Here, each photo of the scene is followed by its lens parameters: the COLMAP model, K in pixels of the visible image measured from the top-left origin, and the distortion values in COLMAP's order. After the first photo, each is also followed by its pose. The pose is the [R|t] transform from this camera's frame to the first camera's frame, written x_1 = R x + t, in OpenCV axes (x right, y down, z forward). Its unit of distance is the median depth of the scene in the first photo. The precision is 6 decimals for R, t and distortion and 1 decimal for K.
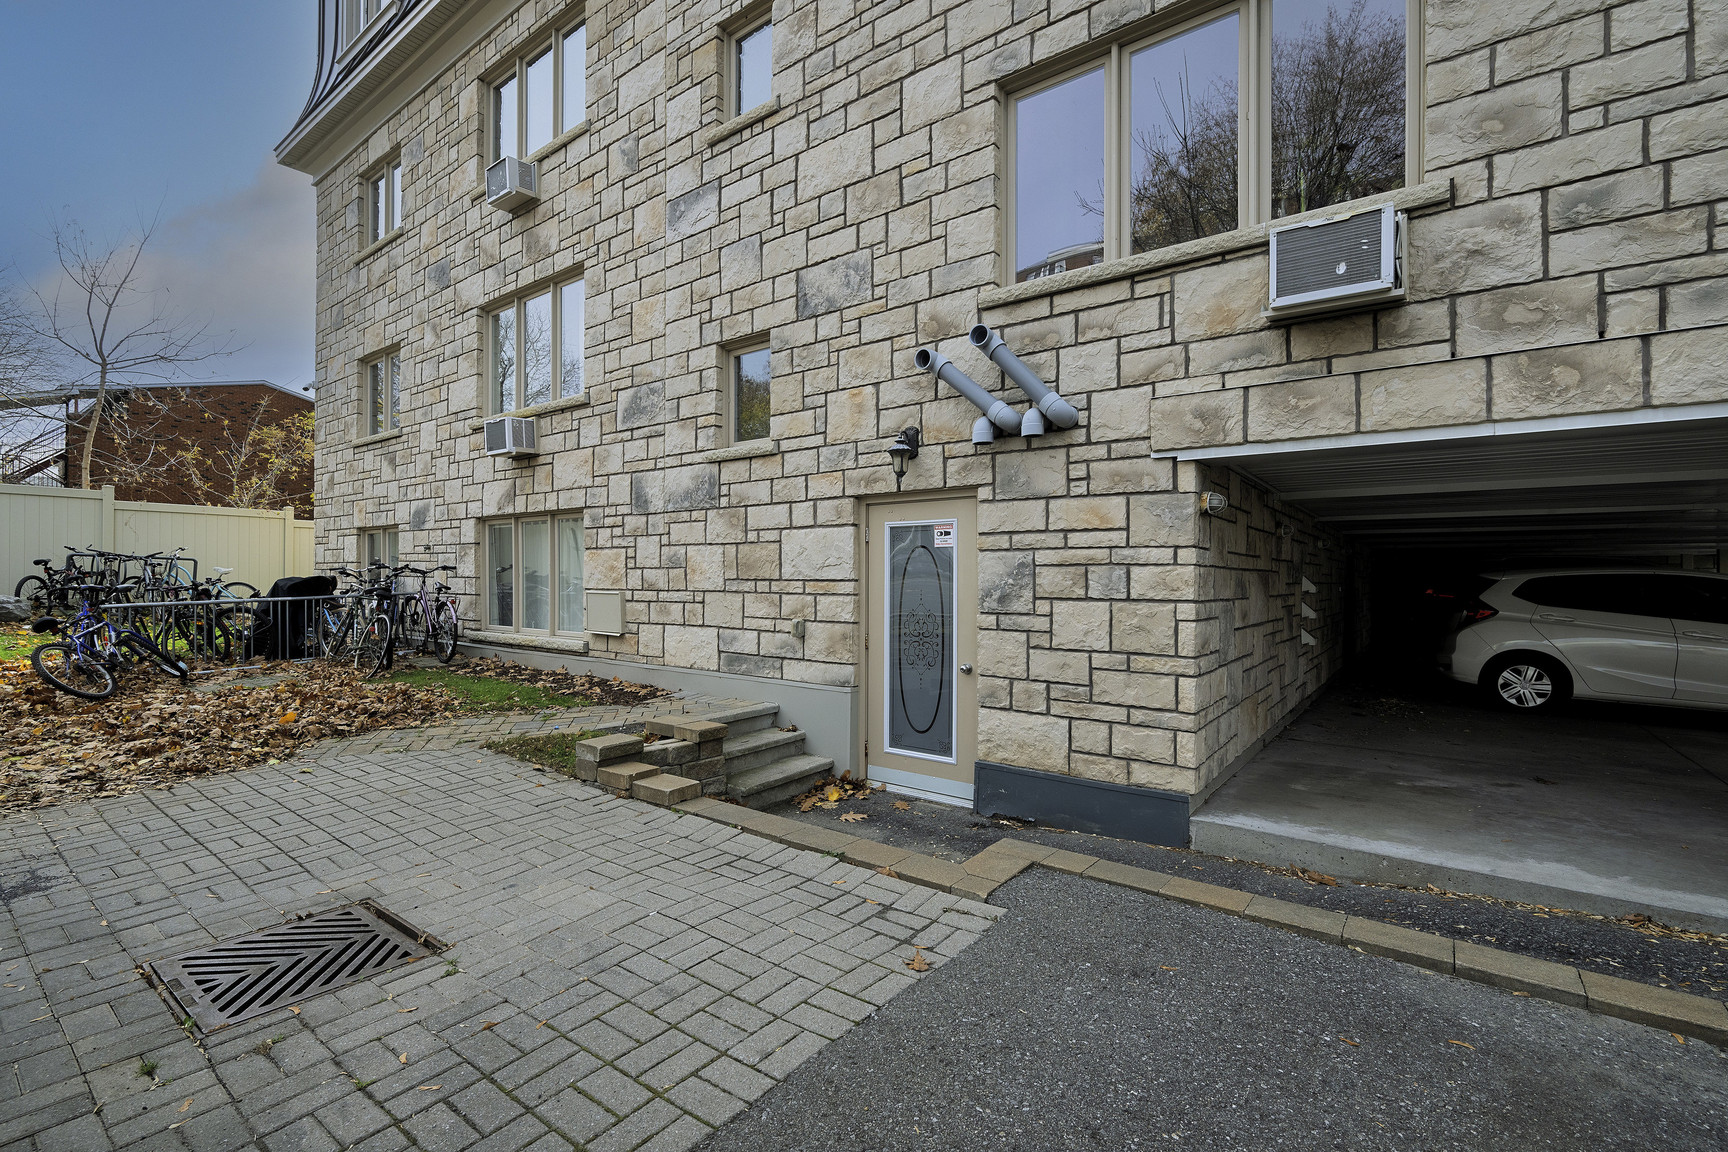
lens RADIAL K [[784.3, 0, 861.9], [0, 784.3, 577.9], [0, 0, 1]] dist [-0.004640, -0.000370]
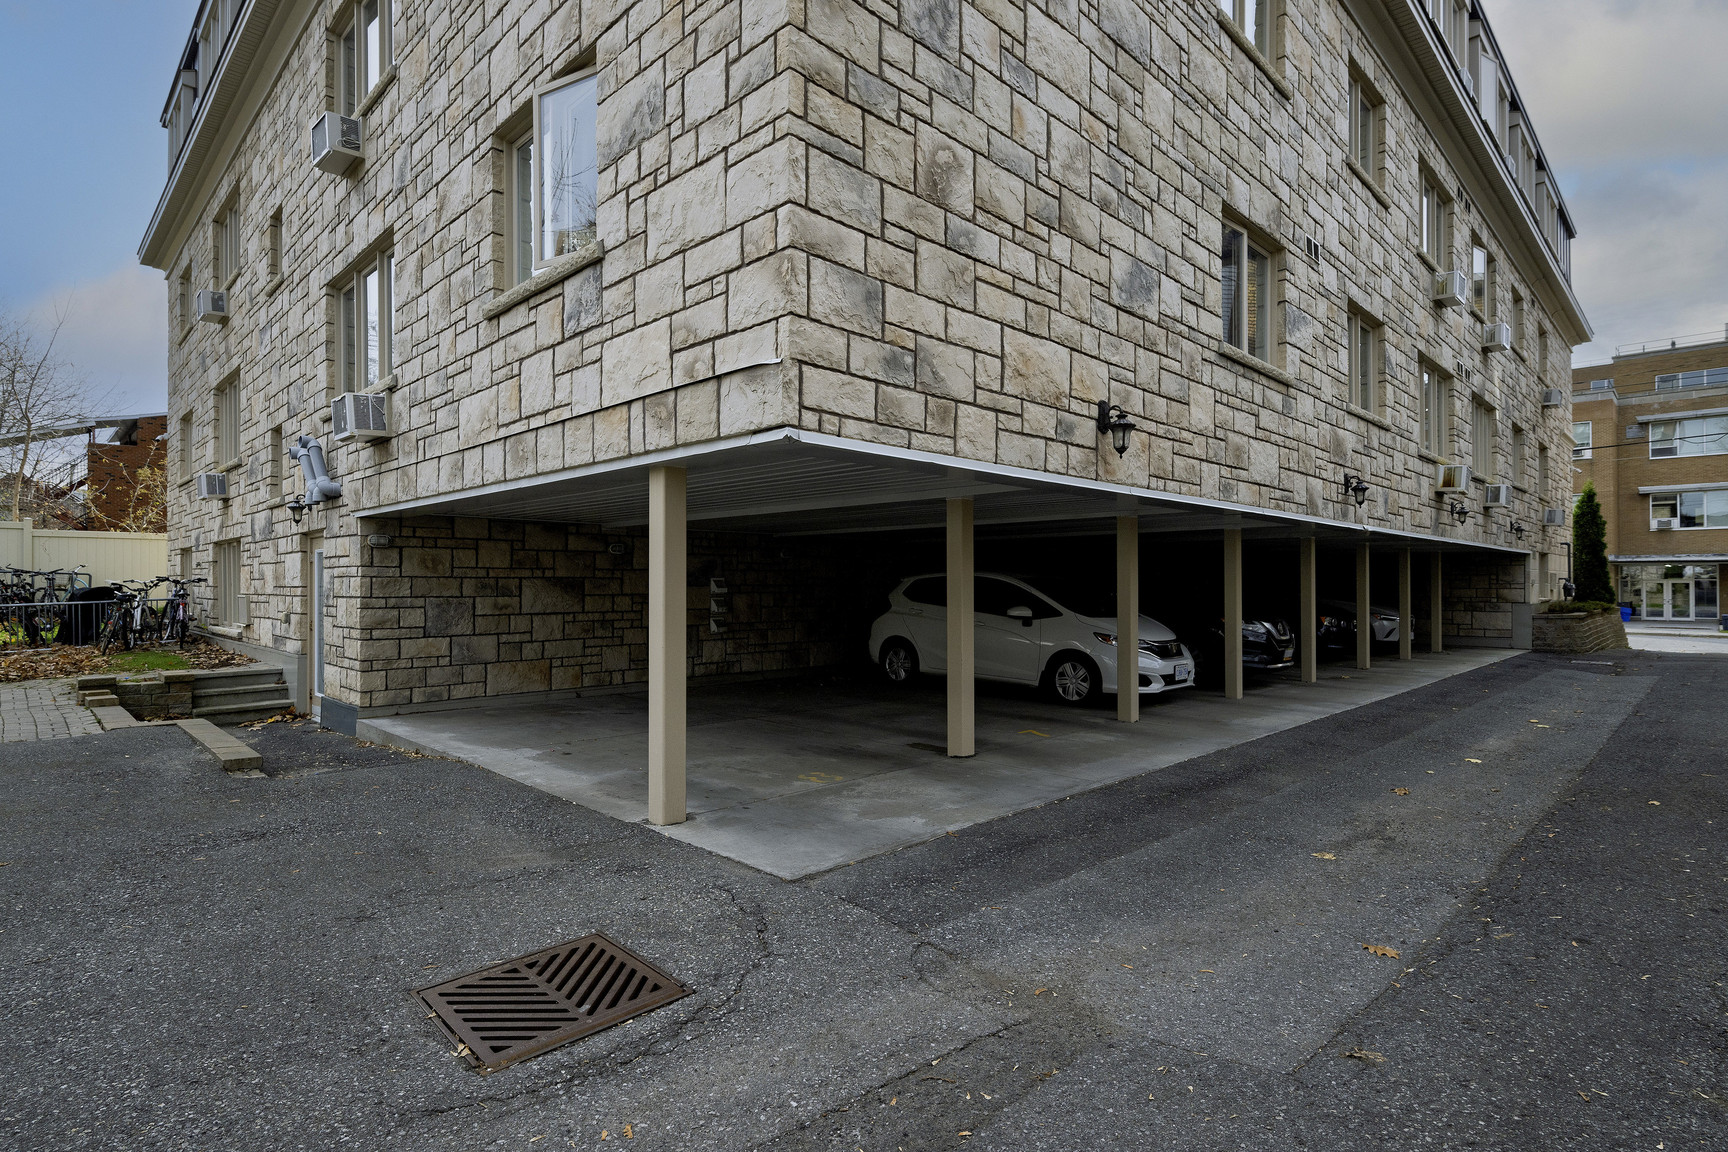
lens RADIAL K [[868.4, 0, 864.6], [0, 868.4, 577.0], [0, 0, 1]] dist [0.002508, 0.000417]
pose [[0.993061, -0.008588, -0.117285, 0.905160], [0.007540, 0.999928, -0.009375, 0.005928], [0.117357, 0.008425, 0.993054, -0.411481]]
